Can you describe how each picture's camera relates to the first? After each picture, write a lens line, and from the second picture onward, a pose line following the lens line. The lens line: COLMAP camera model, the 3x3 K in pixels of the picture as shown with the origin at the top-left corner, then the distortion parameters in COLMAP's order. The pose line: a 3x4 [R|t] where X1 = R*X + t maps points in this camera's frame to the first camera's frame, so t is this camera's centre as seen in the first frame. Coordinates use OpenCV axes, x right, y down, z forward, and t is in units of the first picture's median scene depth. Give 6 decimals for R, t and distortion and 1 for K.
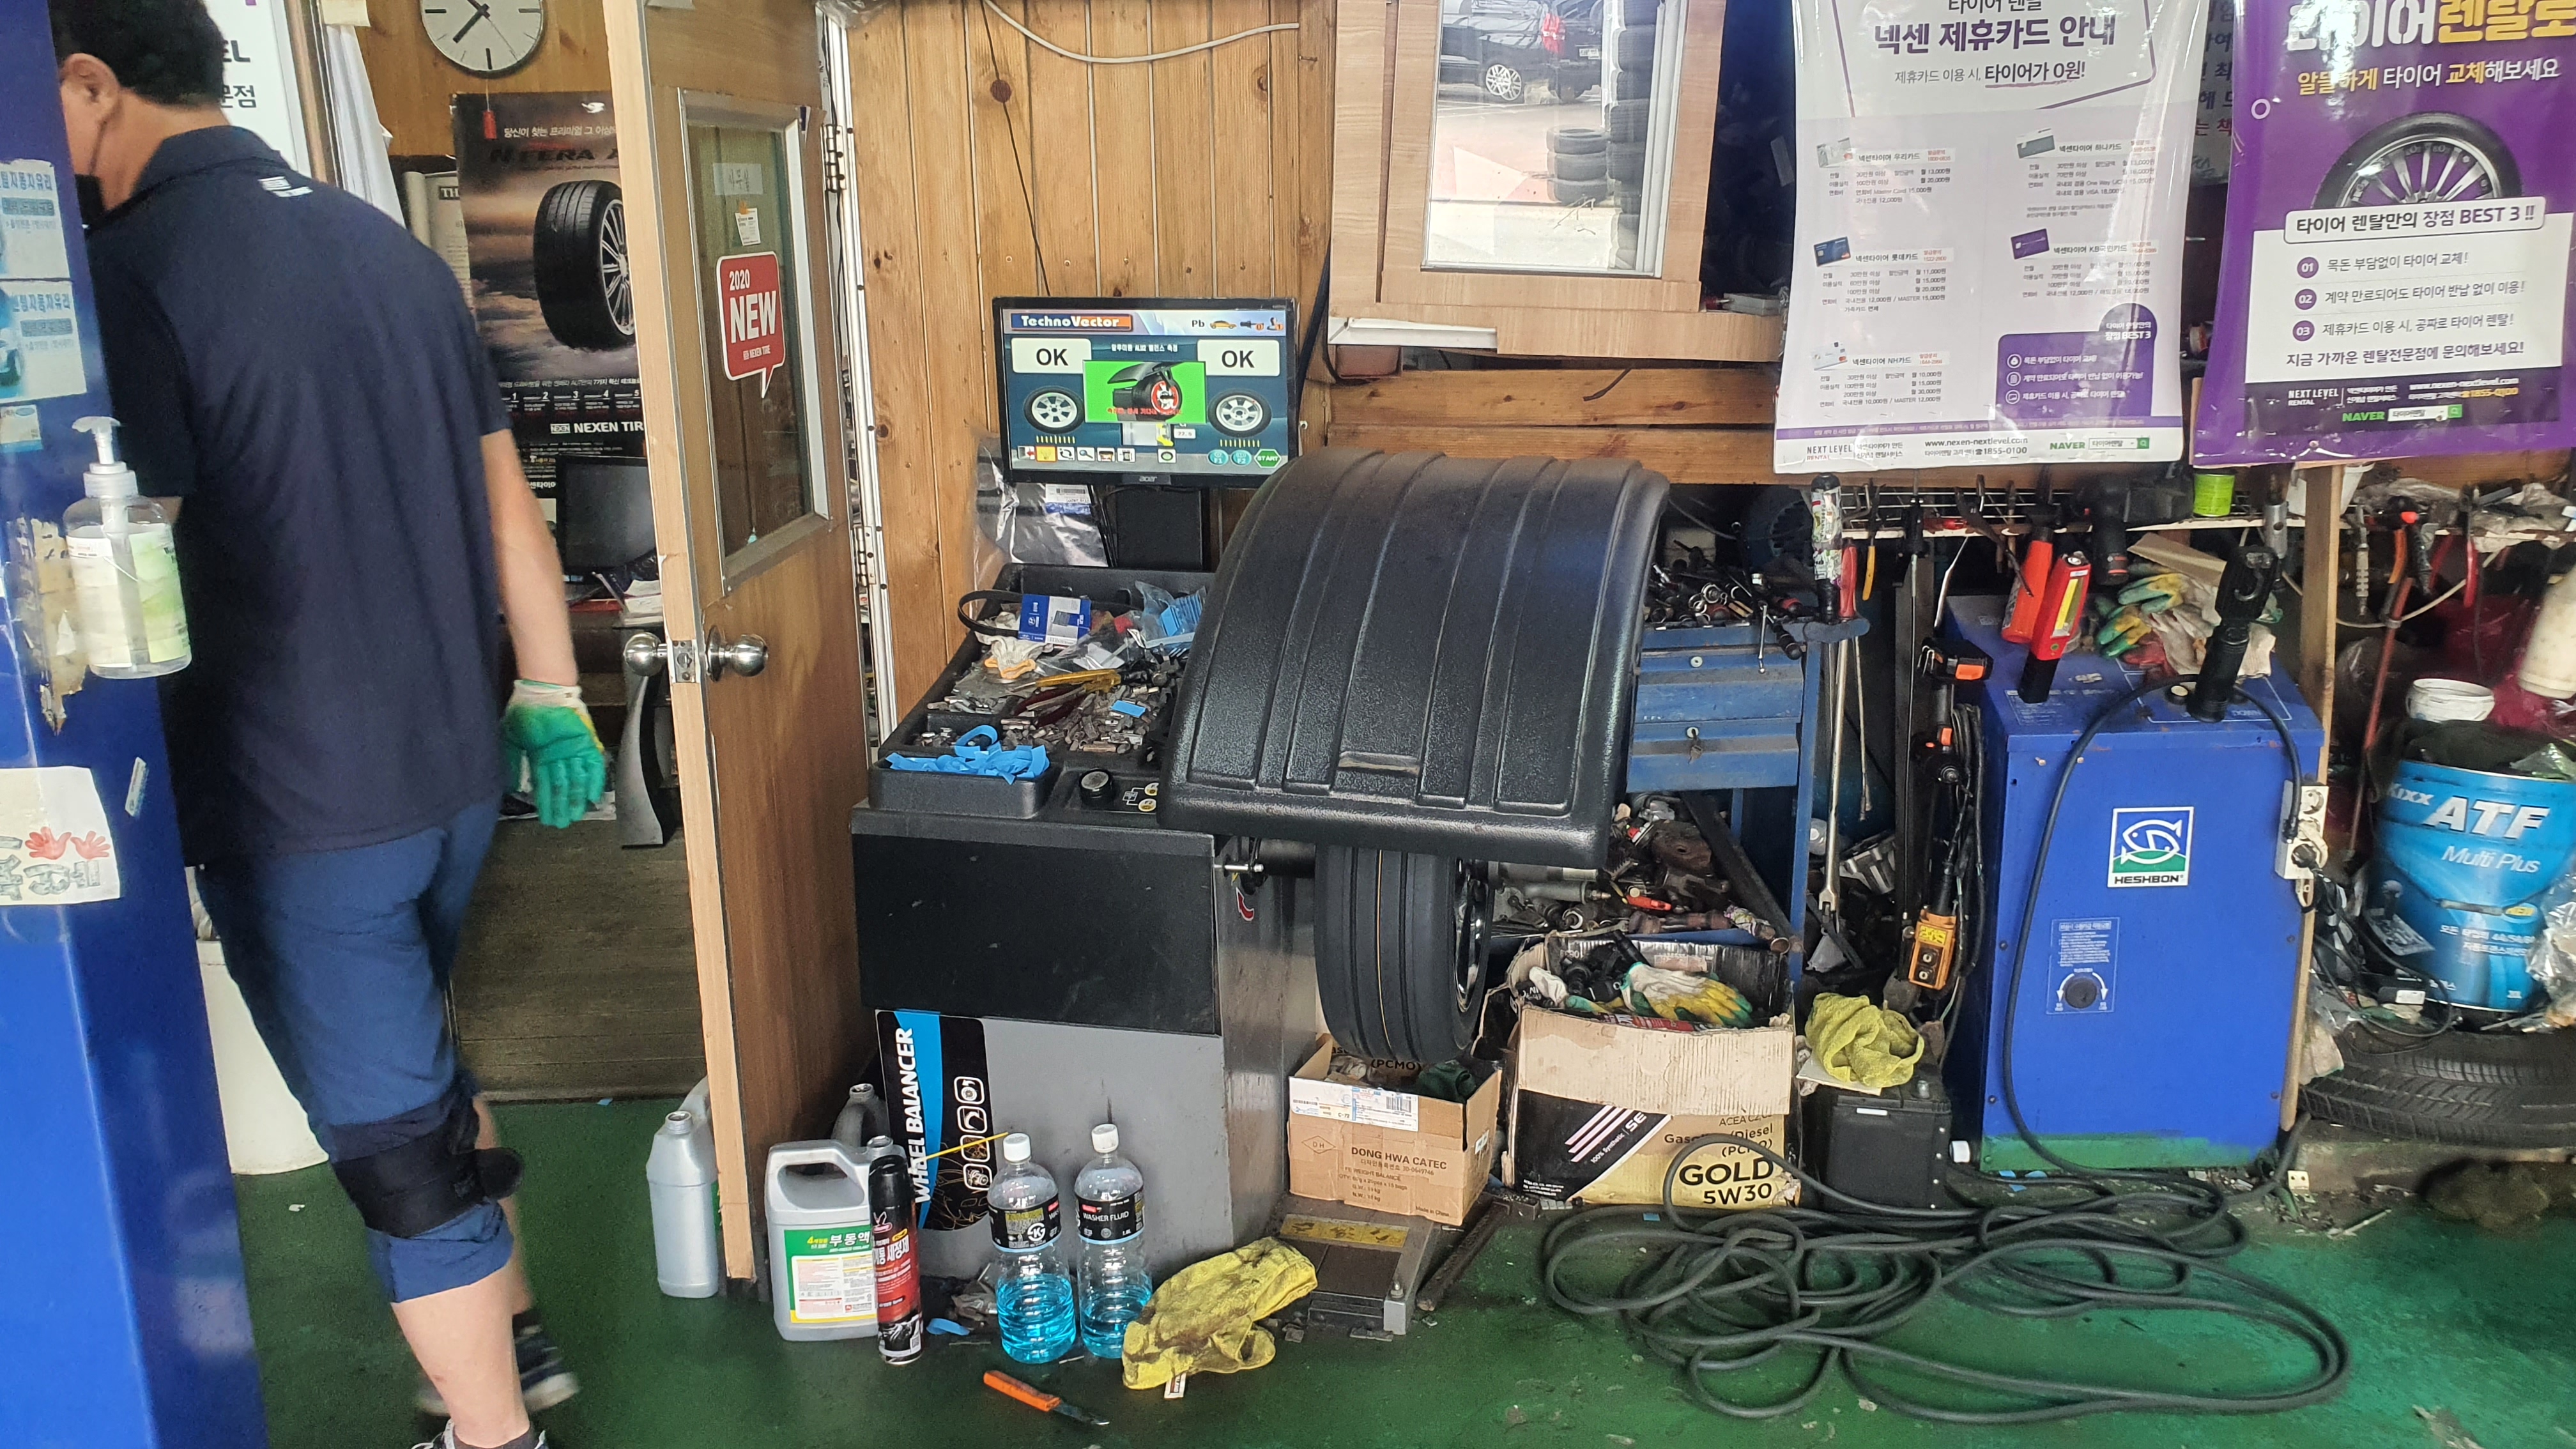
lens RADIAL K [[2015.3, 0, 1296.1], [0, 2015.3, 742.3], [0, 0, 1]] dist [0.000085, 0.021657]
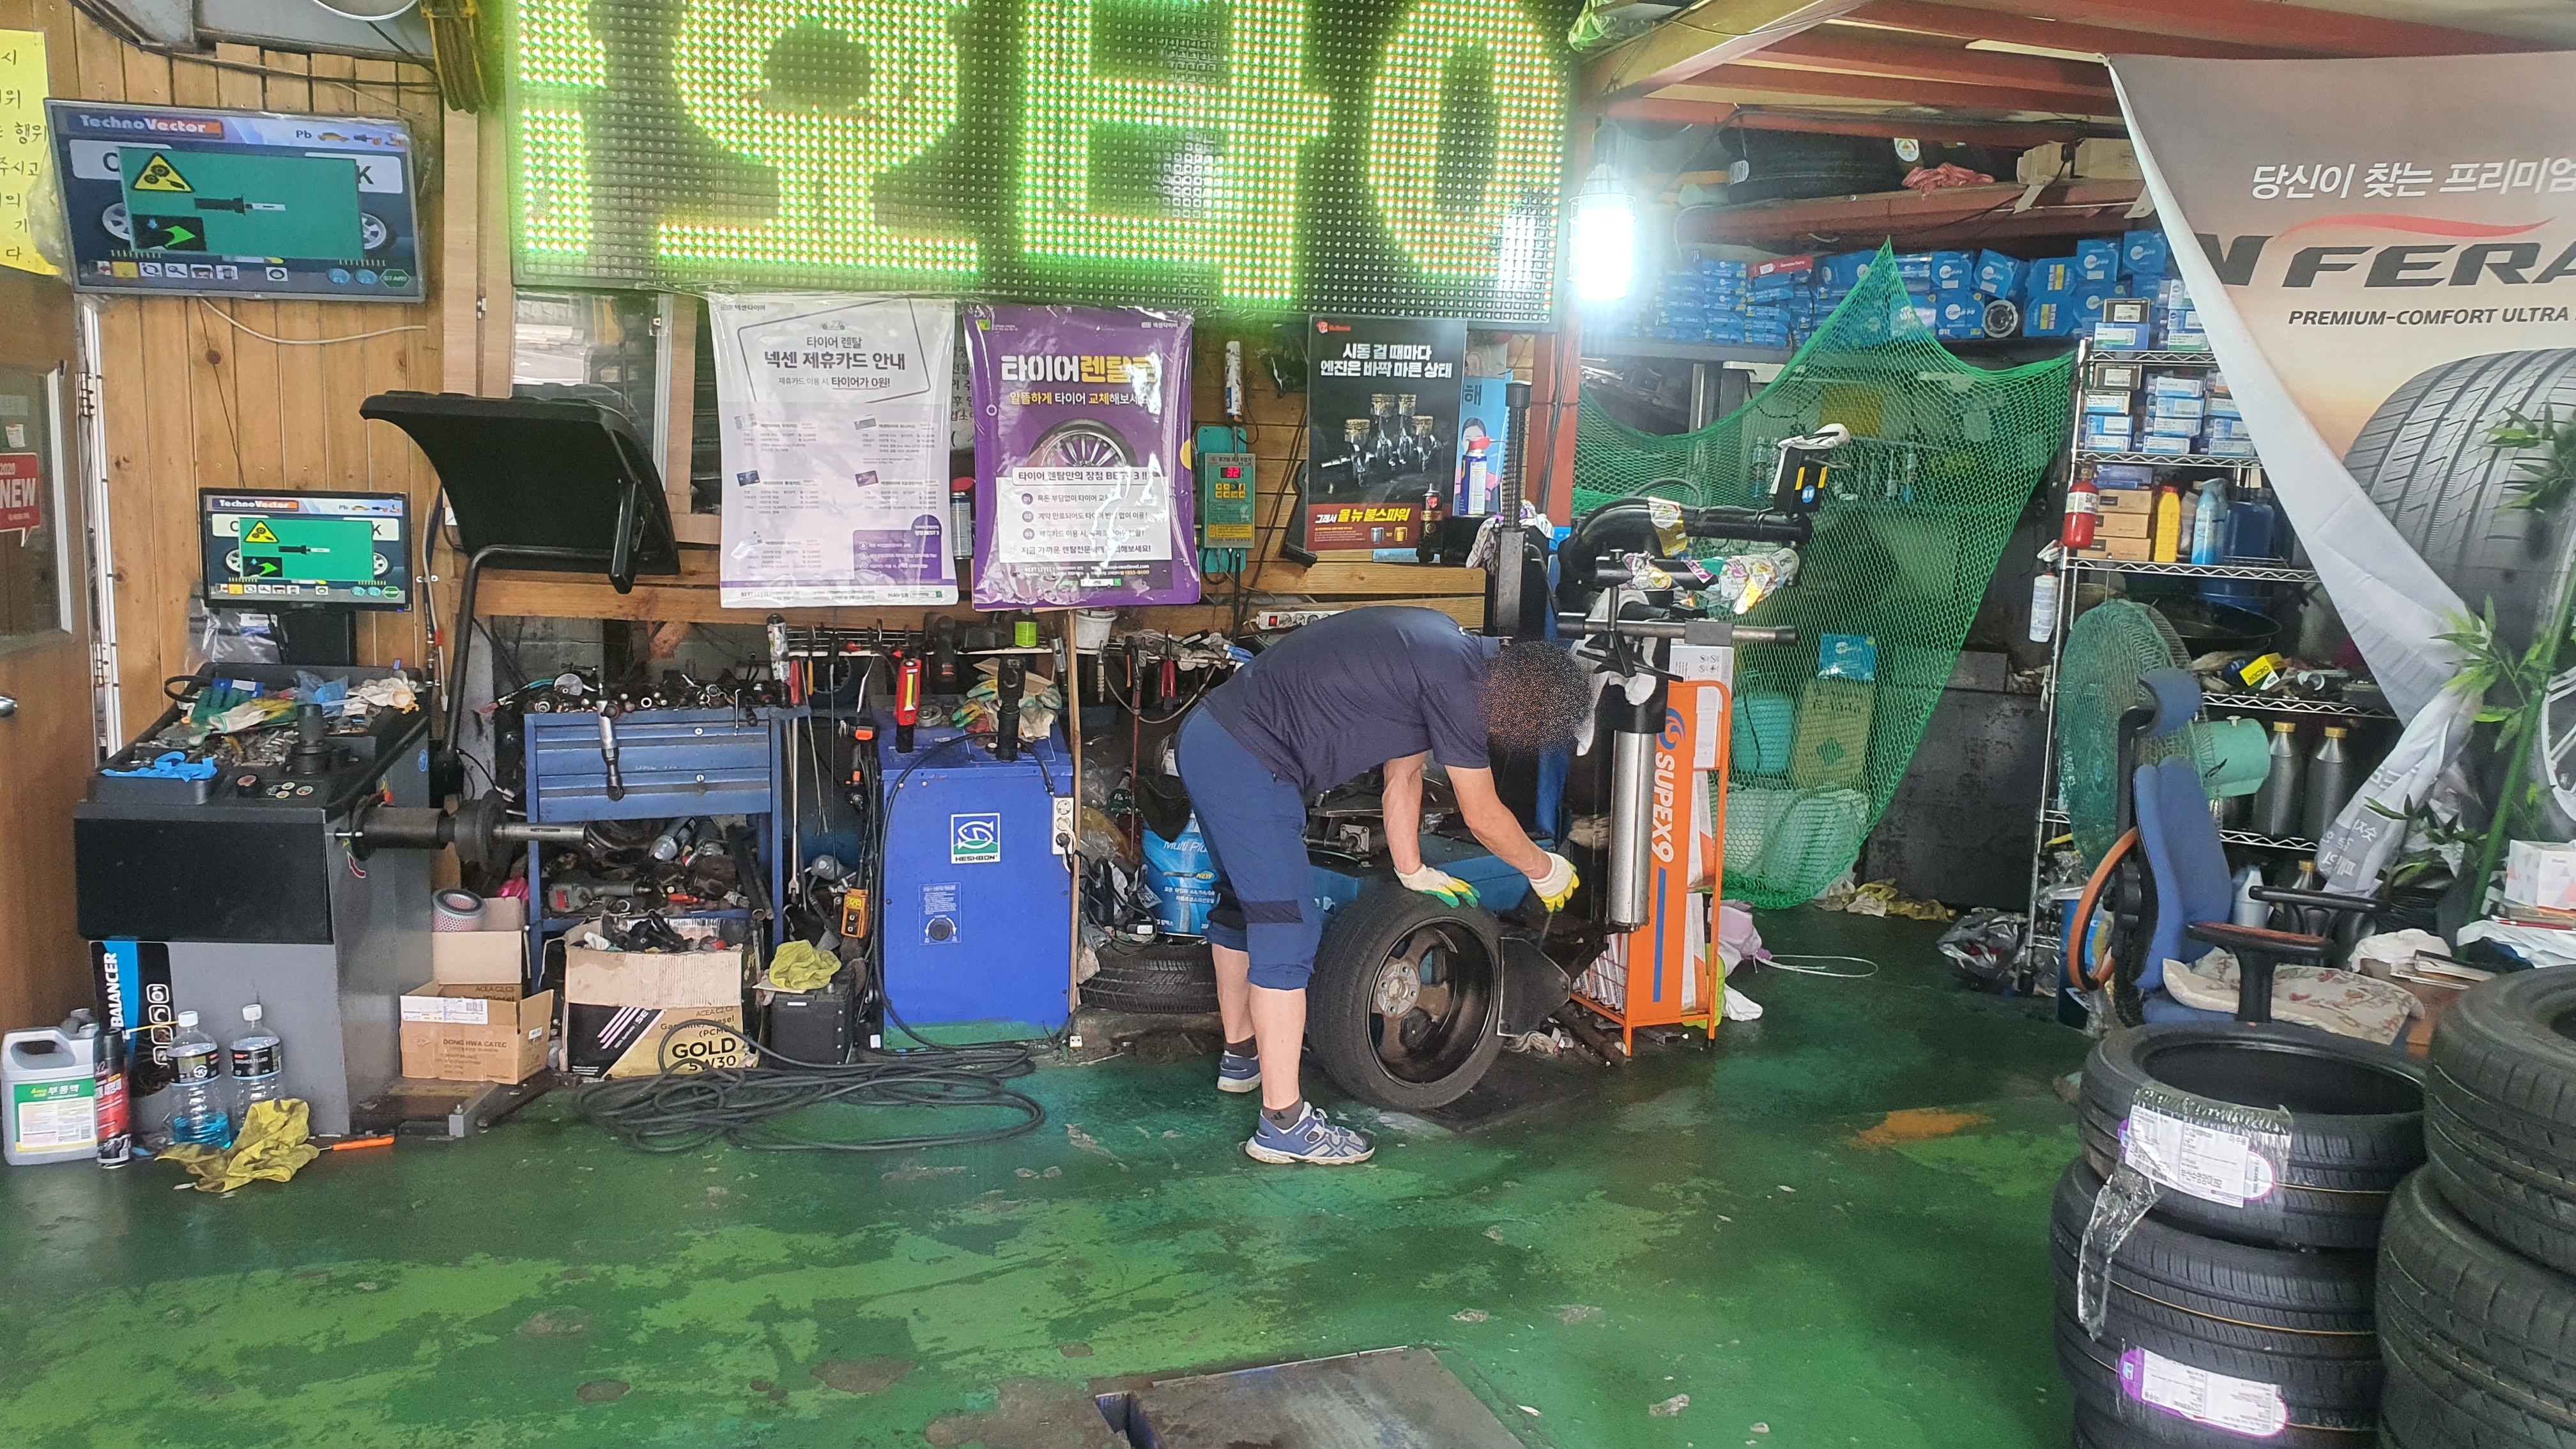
lens RADIAL K [[2015.3, 0, 1297.3], [0, 2015.3, 732.5], [0, 0, 1]] dist [0.000085, 0.021657]
pose [[0.957560, 0.001461, 0.288229, 0.207664], [0.035135, 0.991938, -0.121756, 0.180598], [-0.286083, 0.126715, 0.949789, -0.676458]]
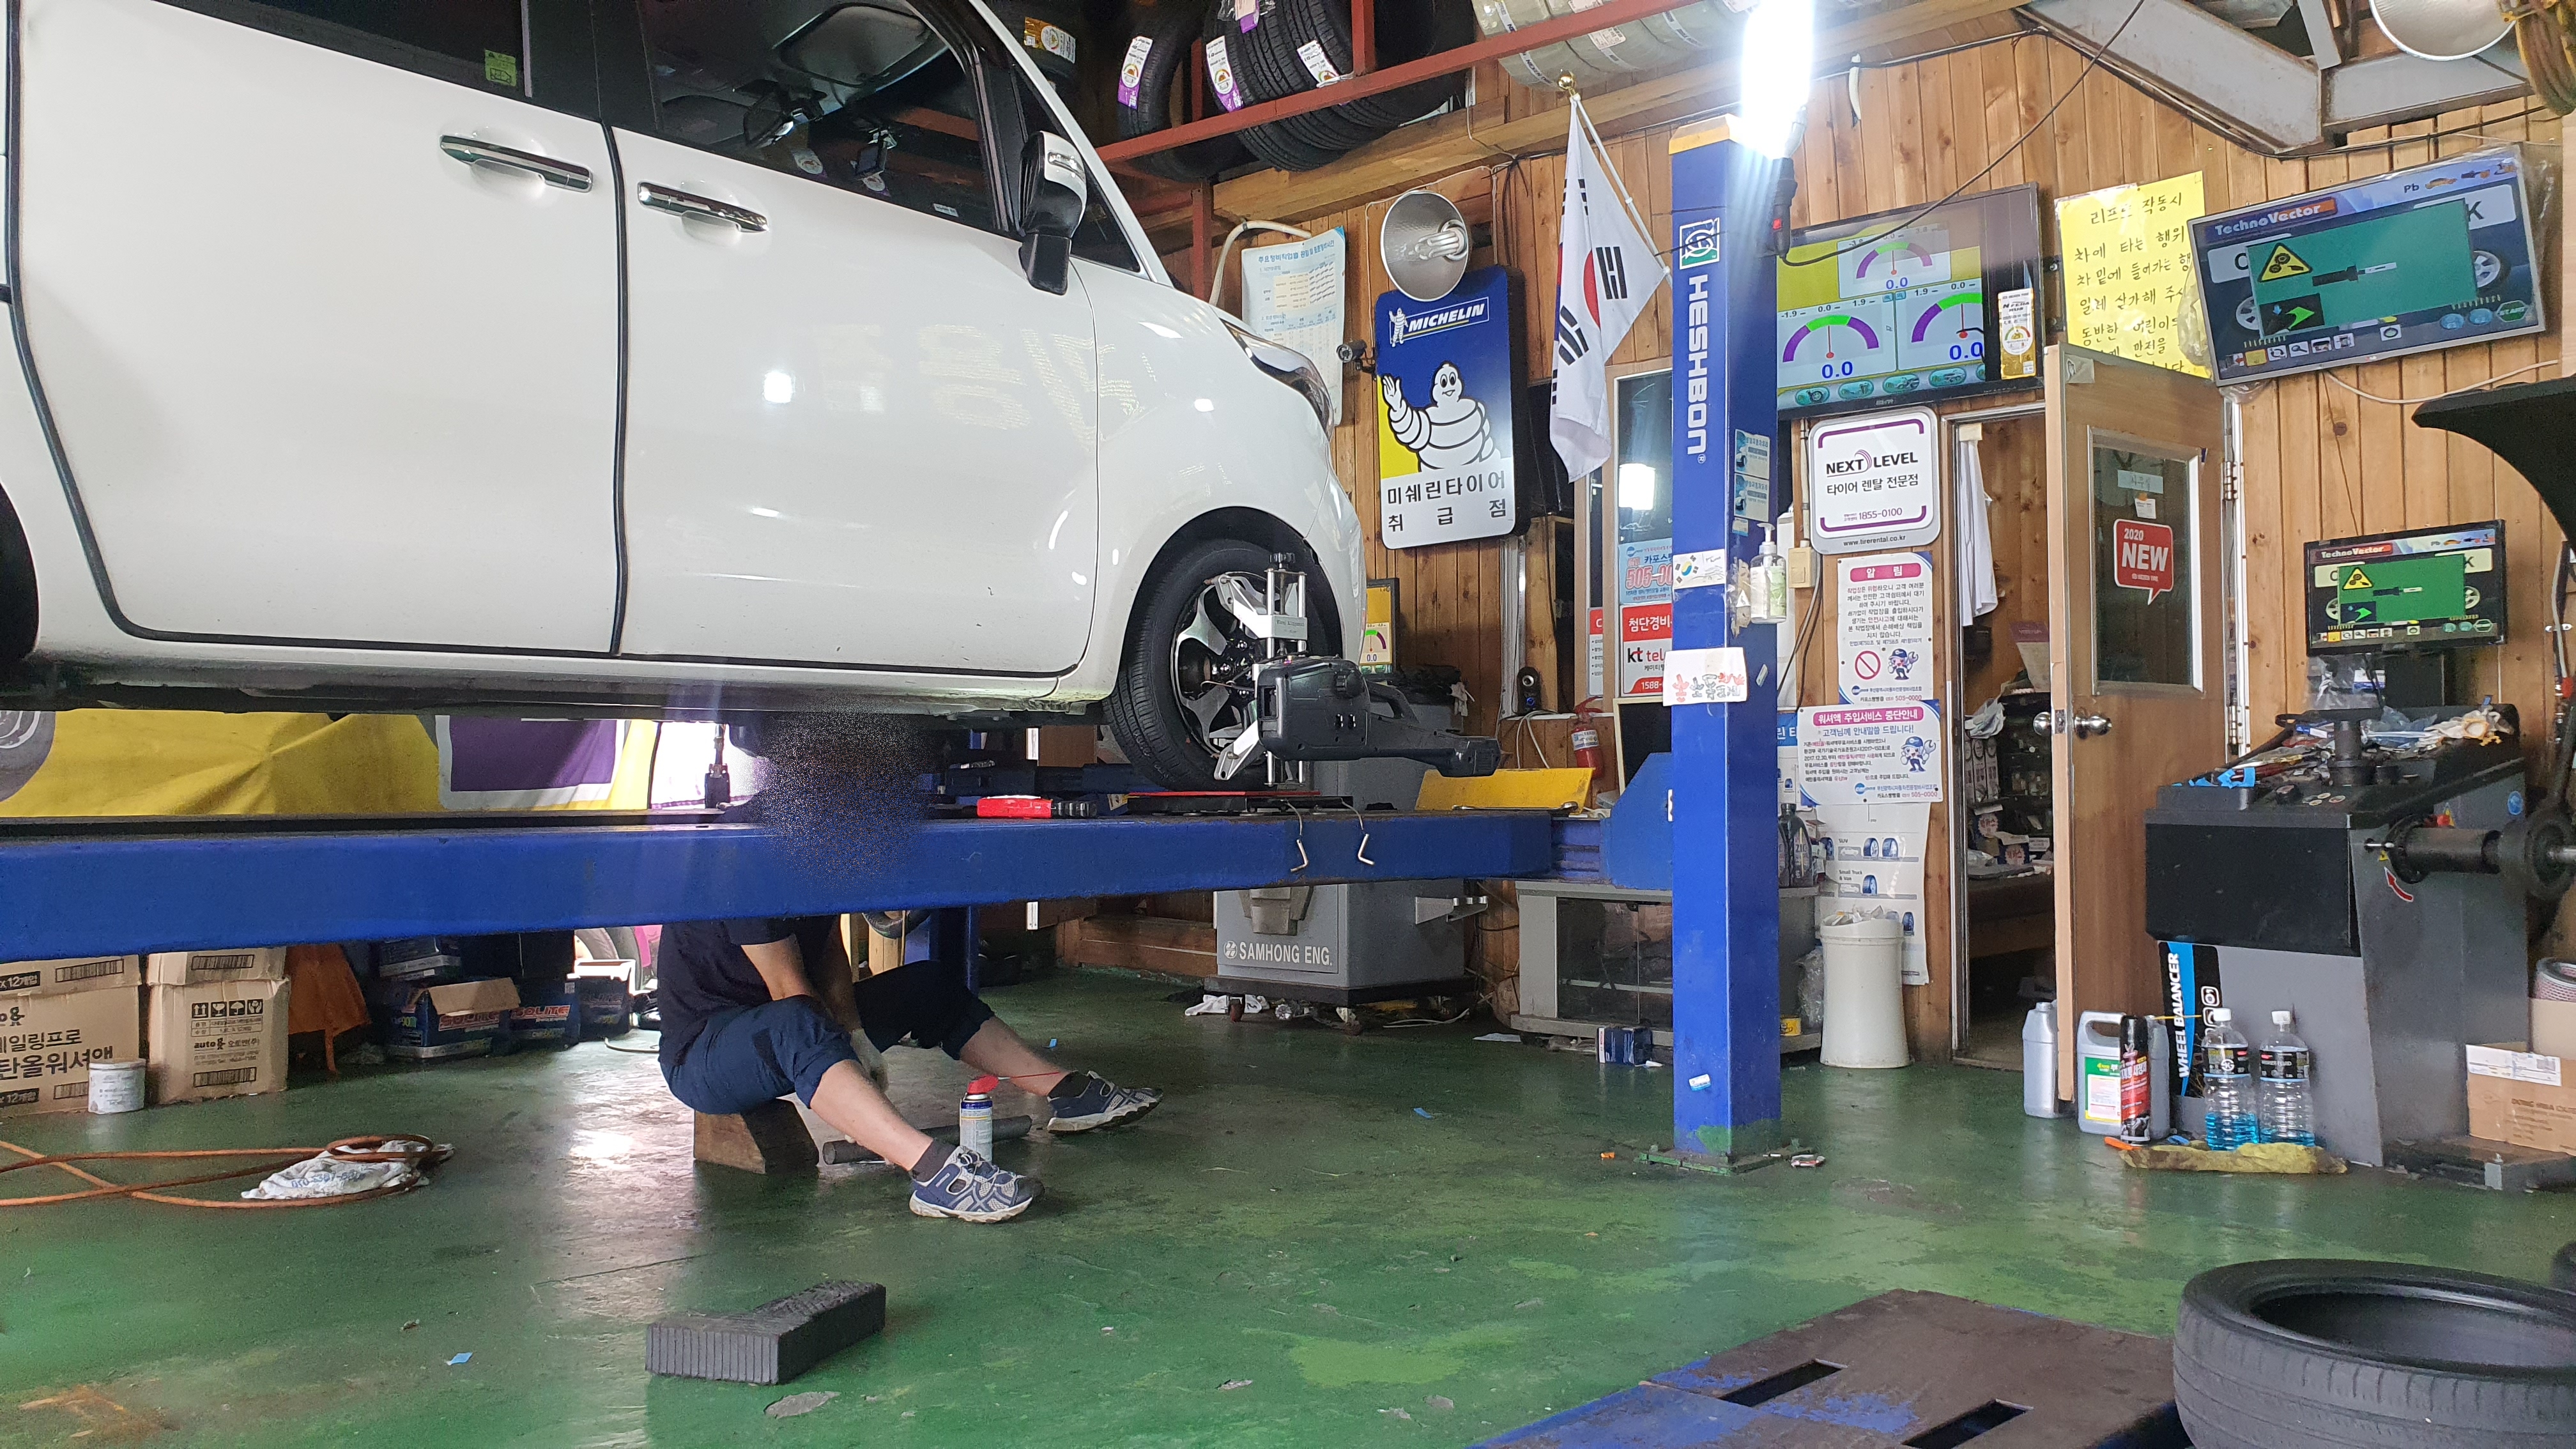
lens RADIAL K [[2015.3, 0, 1284.9], [0, 2015.3, 741.1], [0, 0, 1]] dist [0.000085, 0.021657]
pose [[0.655511, -0.010156, -0.755117, 0.533974], [-0.198541, 0.962417, -0.185296, 0.393811], [0.728620, 0.271386, 0.628859, -0.568043]]
